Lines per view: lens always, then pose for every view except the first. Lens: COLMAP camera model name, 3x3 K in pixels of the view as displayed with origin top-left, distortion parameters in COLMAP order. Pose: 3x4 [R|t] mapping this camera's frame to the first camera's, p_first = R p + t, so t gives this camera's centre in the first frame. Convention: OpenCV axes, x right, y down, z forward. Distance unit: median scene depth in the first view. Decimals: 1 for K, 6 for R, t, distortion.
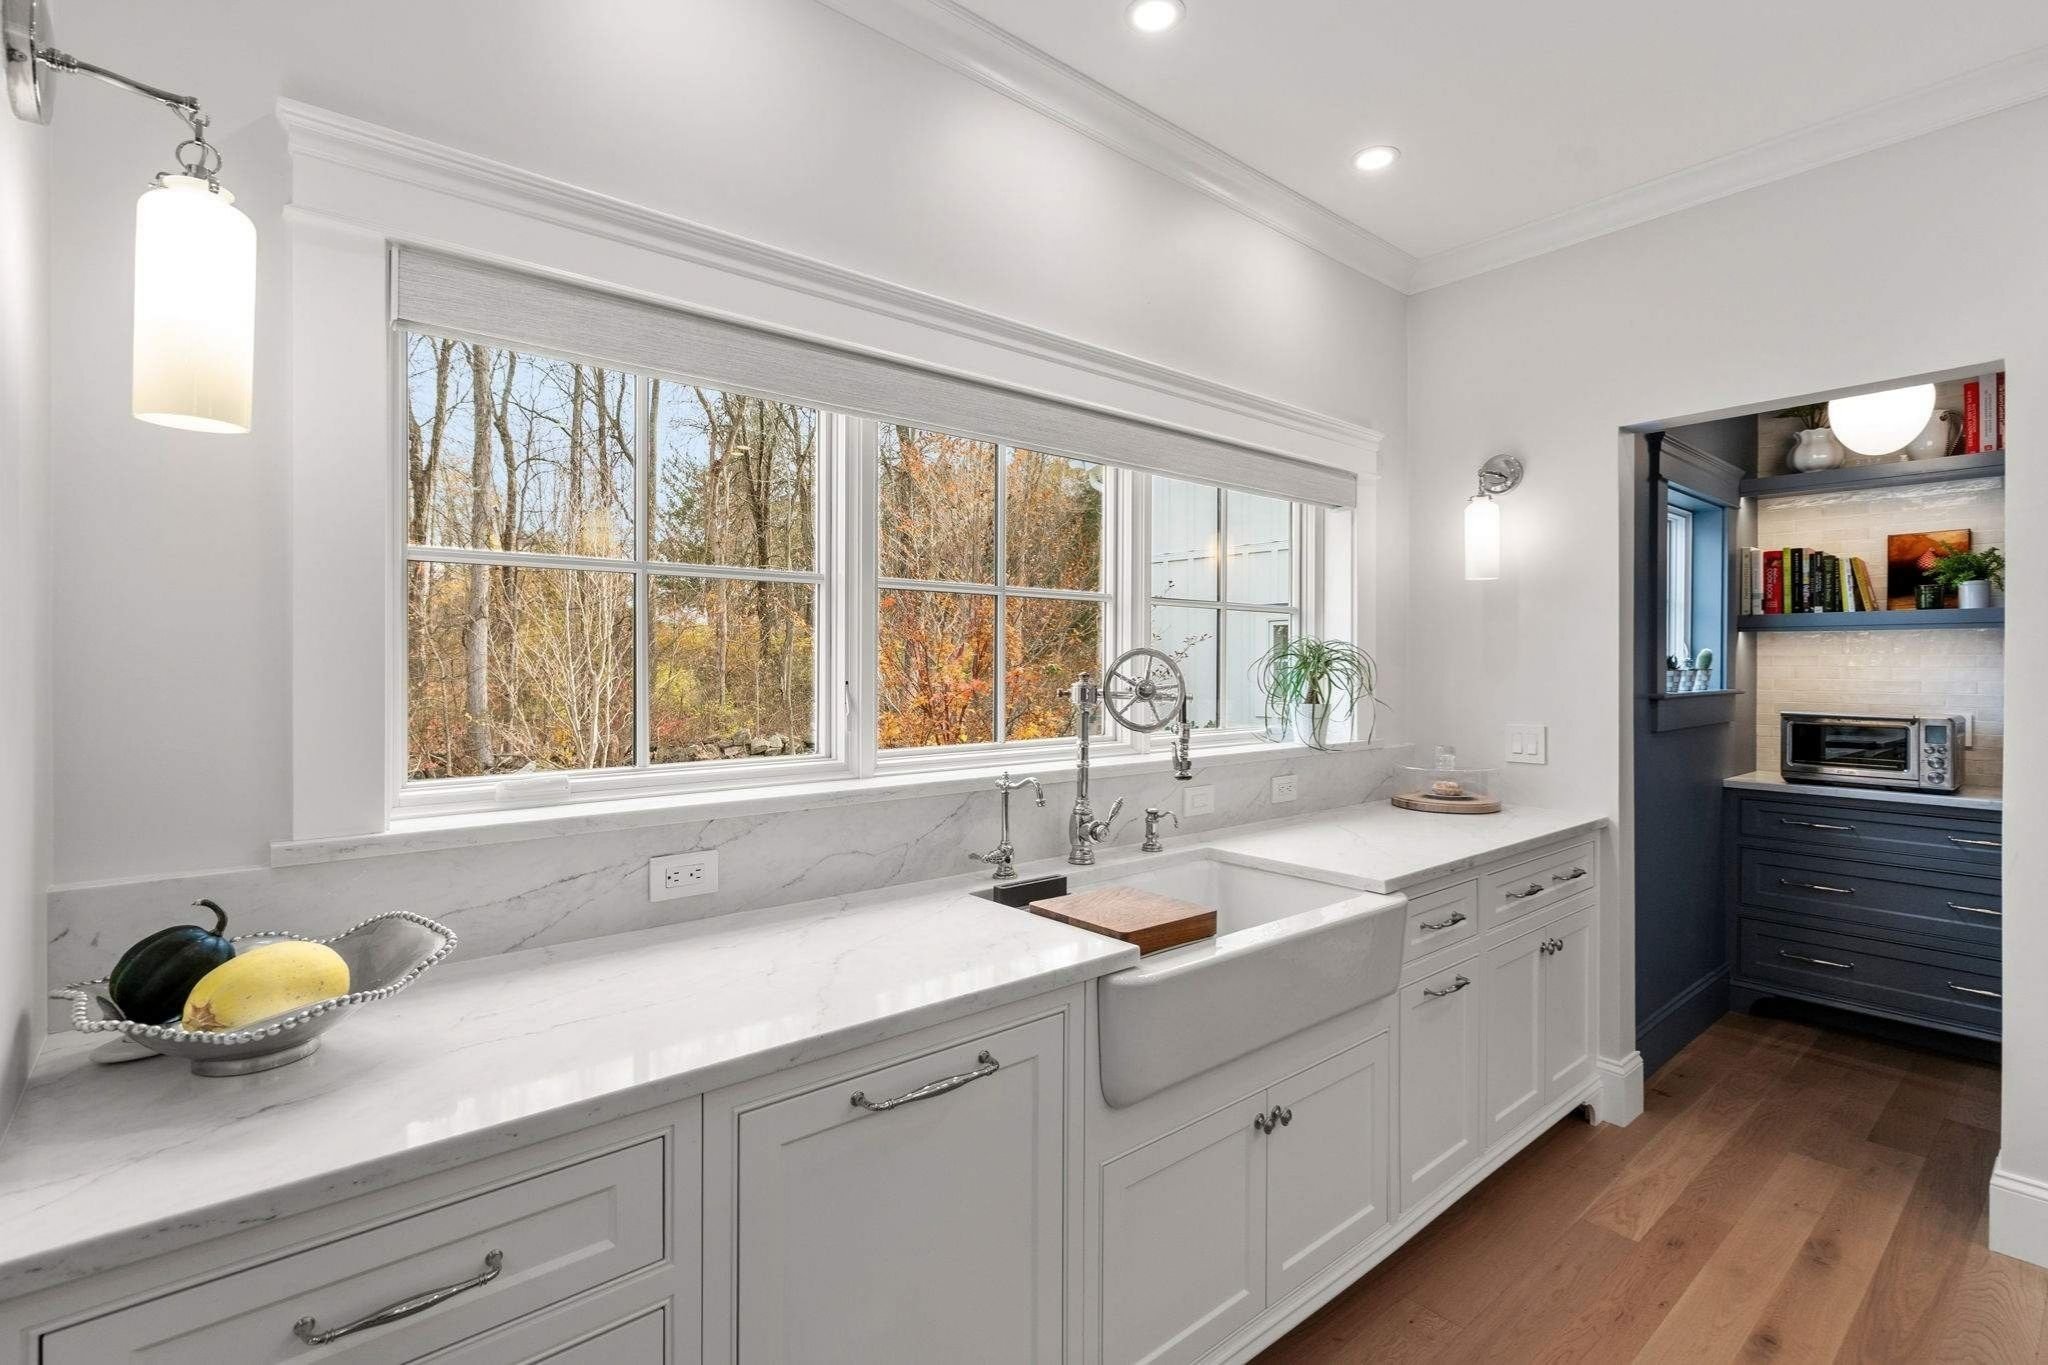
lens RADIAL K [[944.3, 0, 1023.3], [0, 944.3, 668.6], [0, 0, 1]] dist [-0.001203, -0.000424]
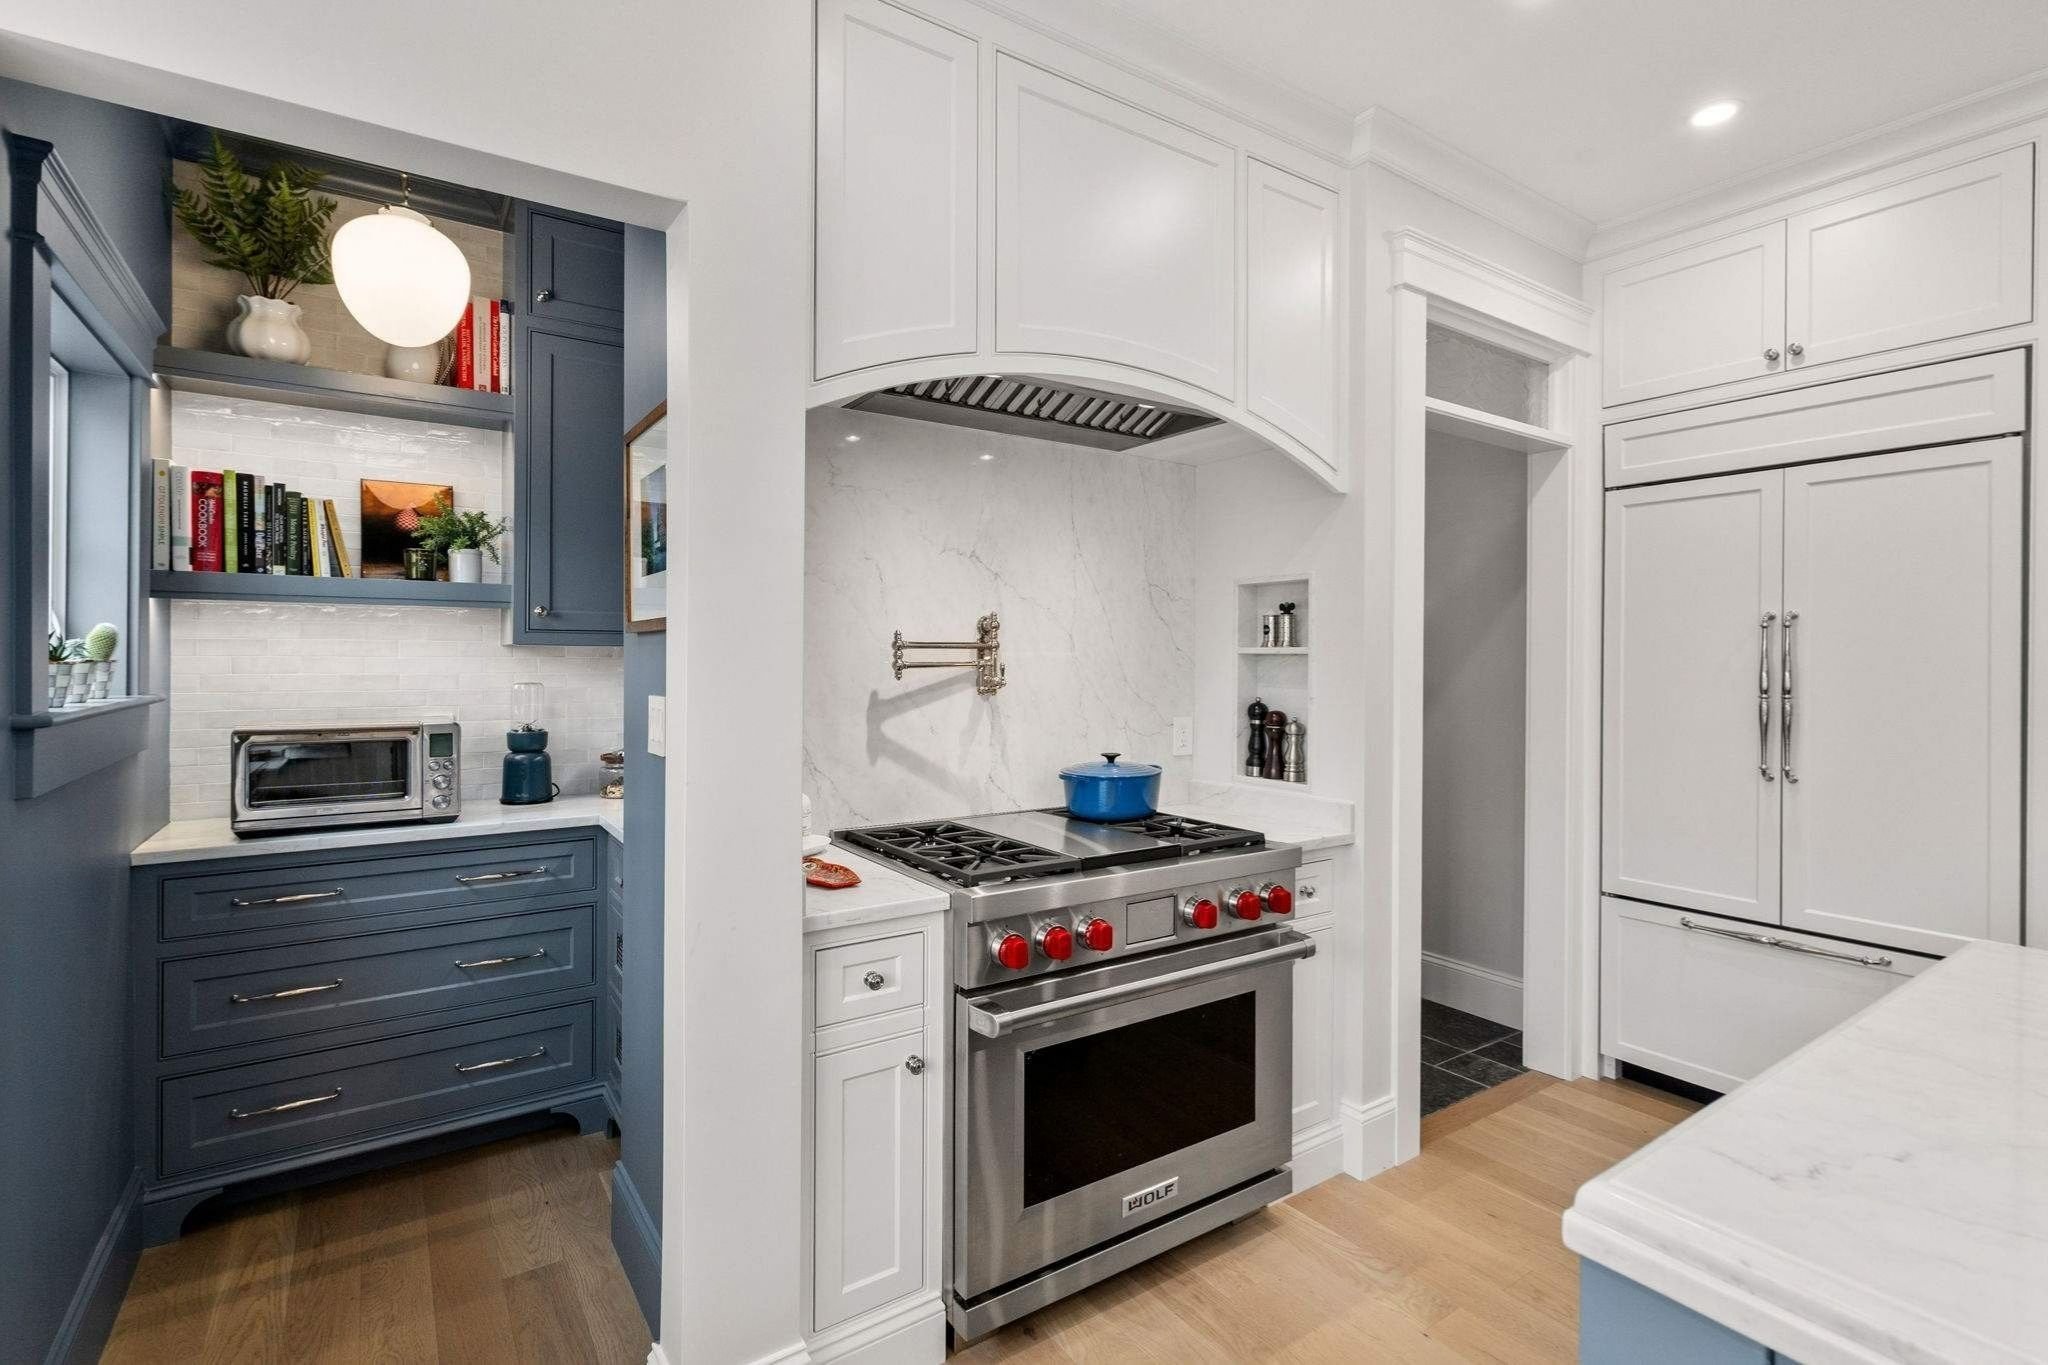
lens RADIAL K [[944.3, 0, 1007.7], [0, 944.3, 654.2], [0, 0, 1]] dist [-0.001203, -0.000424]
pose [[0.098514, 0.001247, 0.995135, 0.230796], [0.004174, 0.999990, -0.001666, -0.000012], [-0.995127, 0.004318, 0.098508, 0.423843]]
